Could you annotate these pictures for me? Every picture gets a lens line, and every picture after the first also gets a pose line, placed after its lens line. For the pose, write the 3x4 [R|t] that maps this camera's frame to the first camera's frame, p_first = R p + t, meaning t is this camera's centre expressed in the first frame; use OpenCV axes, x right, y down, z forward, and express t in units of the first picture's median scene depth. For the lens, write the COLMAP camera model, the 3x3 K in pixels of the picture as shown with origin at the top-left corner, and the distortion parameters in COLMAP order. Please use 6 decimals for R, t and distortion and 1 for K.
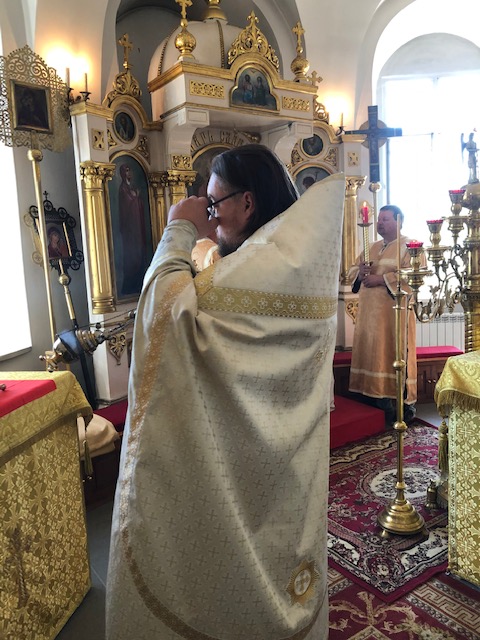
lens RADIAL K [[527.1, 0, 240.0], [0, 527.1, 320.0], [0, 0, 1]] dist [-0.003576, -0.008123]
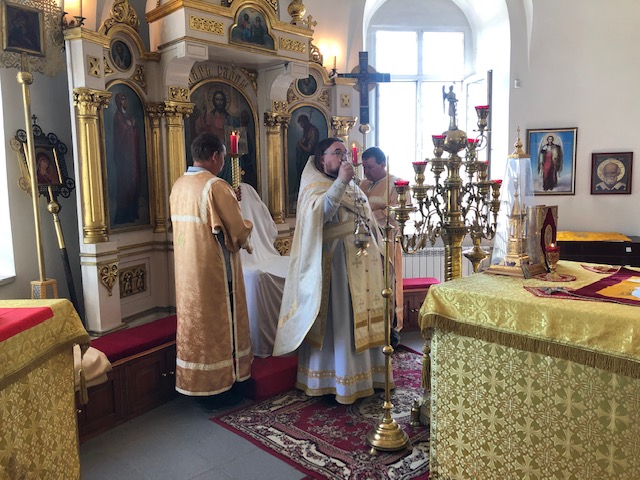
lens RADIAL K [[527.1, 0, 317.7], [0, 527.1, 243.1], [0, 0, 1]] dist [-0.003576, -0.008123]
pose [[0.985605, 0.014660, 0.168427, -0.016840], [-0.010922, 0.999673, -0.023101, 0.006486], [-0.168711, 0.020929, 0.985443, -0.034235]]
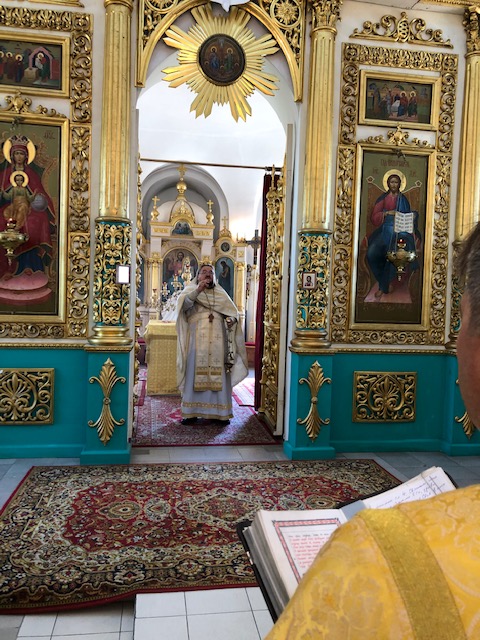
lens RADIAL K [[523.1, 0, 239.4], [0, 523.1, 318.0], [0, 0, 1]] dist [0.003313, -0.000533]
pose [[0.898943, 0.099295, -0.426663, 1.525895], [-0.135293, 0.989288, -0.054819, 0.103637], [0.416649, 0.107004, 0.902748, -1.237955]]
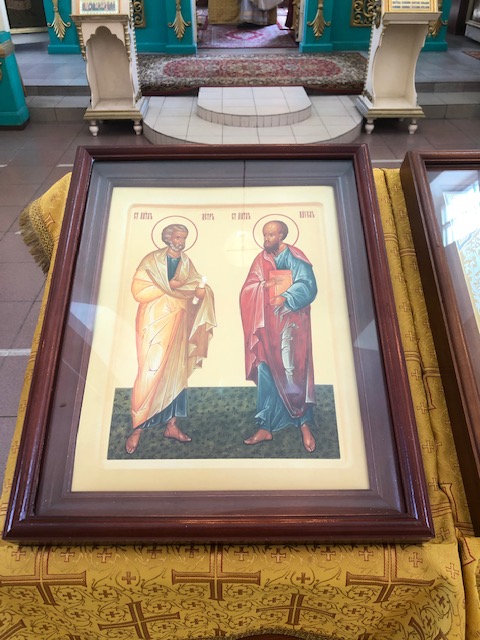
lens RADIAL K [[523.1, 0, 239.4], [0, 523.1, 318.0], [0, 0, 1]] dist [0.003313, -0.000533]
pose [[0.834178, 0.360950, -0.416968, 2.059006], [-0.112093, 0.851254, 0.512642, 0.222113], [0.539983, -0.380896, 0.750557, -1.892496]]
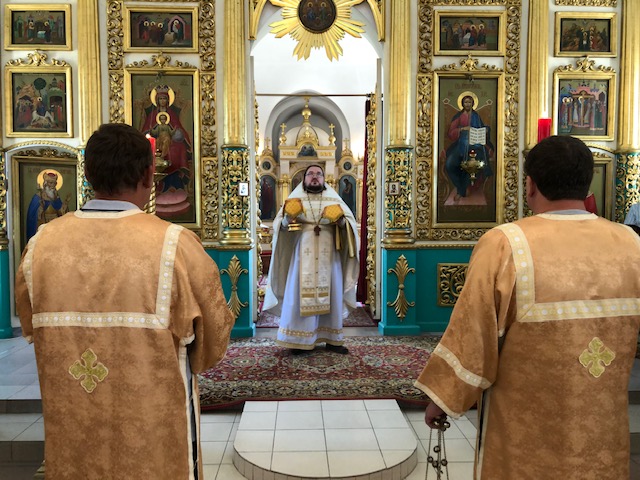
lens RADIAL K [[523.1, 0, 320.0], [0, 523.1, 240.0], [0, 0, 1]] dist [0.077446, -0.216808]
pose [[0.842455, 0.074838, -0.533544, 1.770933], [-0.112628, 0.992888, -0.038568, 0.155095], [0.526863, 0.092584, 0.844892, -1.431782]]
